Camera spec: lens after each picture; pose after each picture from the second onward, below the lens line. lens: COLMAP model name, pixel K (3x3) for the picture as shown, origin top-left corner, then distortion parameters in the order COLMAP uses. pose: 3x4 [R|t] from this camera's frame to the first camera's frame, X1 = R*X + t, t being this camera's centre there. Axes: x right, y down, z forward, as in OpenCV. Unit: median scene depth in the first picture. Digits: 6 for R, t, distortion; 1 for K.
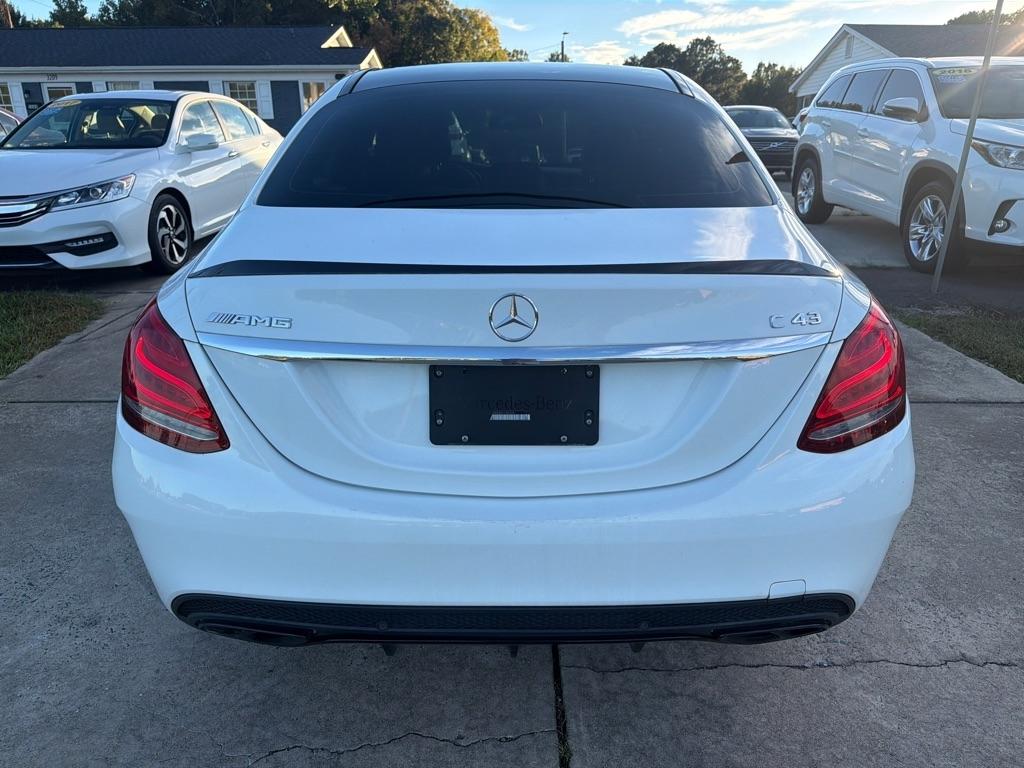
lens RADIAL K [[727.6, 0, 512.0], [0, 727.6, 384.0], [0, 0, 1]] dist [-0.001866, -0.008110]
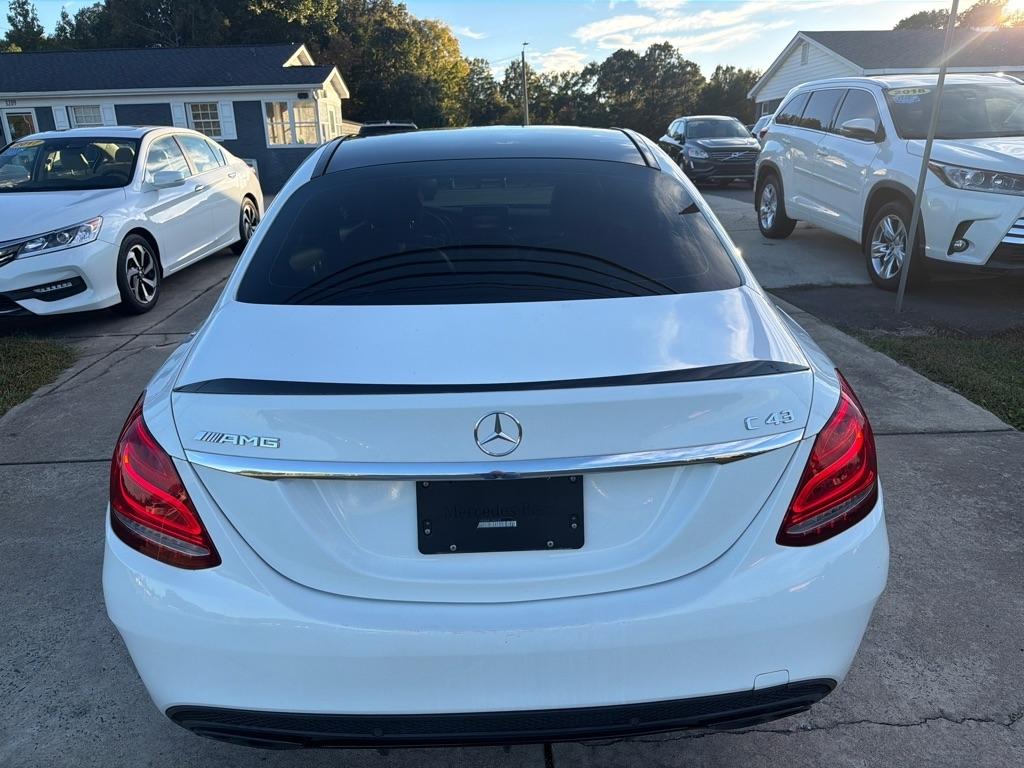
lens RADIAL K [[727.1, 0, 499.1], [0, 727.1, 382.7], [0, 0, 1]] dist [-0.004633, -0.003832]
pose [[0.999207, -0.033302, 0.021814, -0.003587], [0.033533, 0.999384, -0.010307, -0.033891], [-0.021457, 0.011030, 0.999709, -0.005514]]
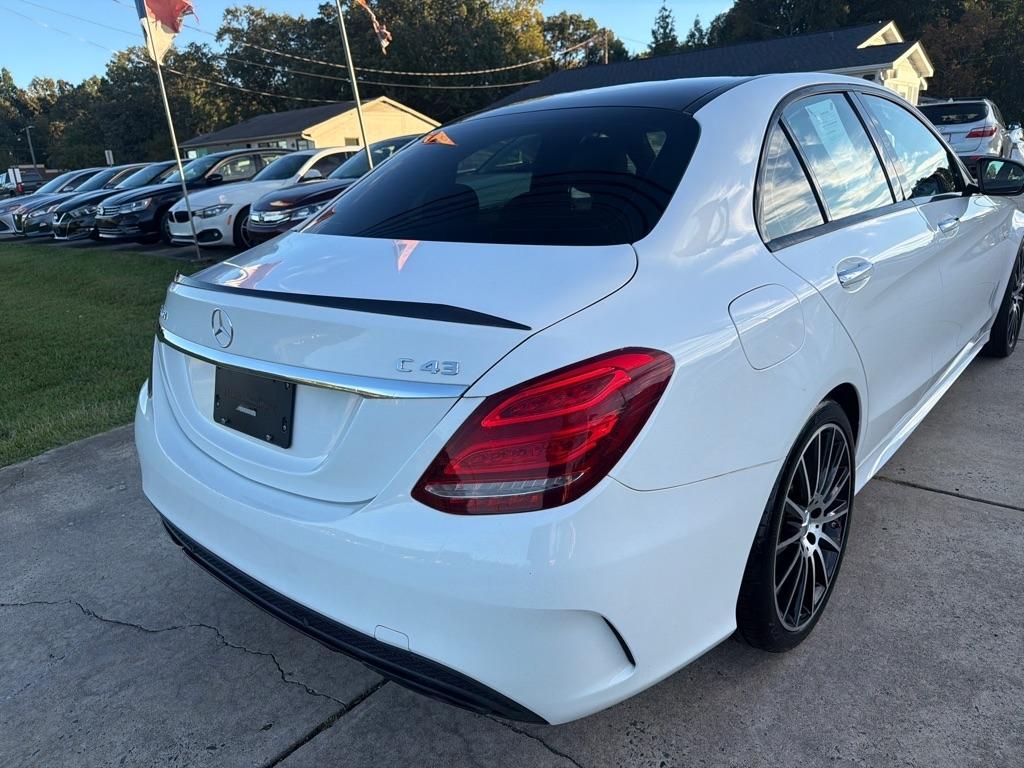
lens RADIAL K [[727.1, 0, 499.1], [0, 727.1, 382.7], [0, 0, 1]] dist [-0.004633, -0.003832]
pose [[0.750397, 0.156444, -0.642207, 0.258160], [-0.164041, 0.985269, 0.048339, -0.031001], [0.640309, 0.069075, 0.765005, 0.077192]]
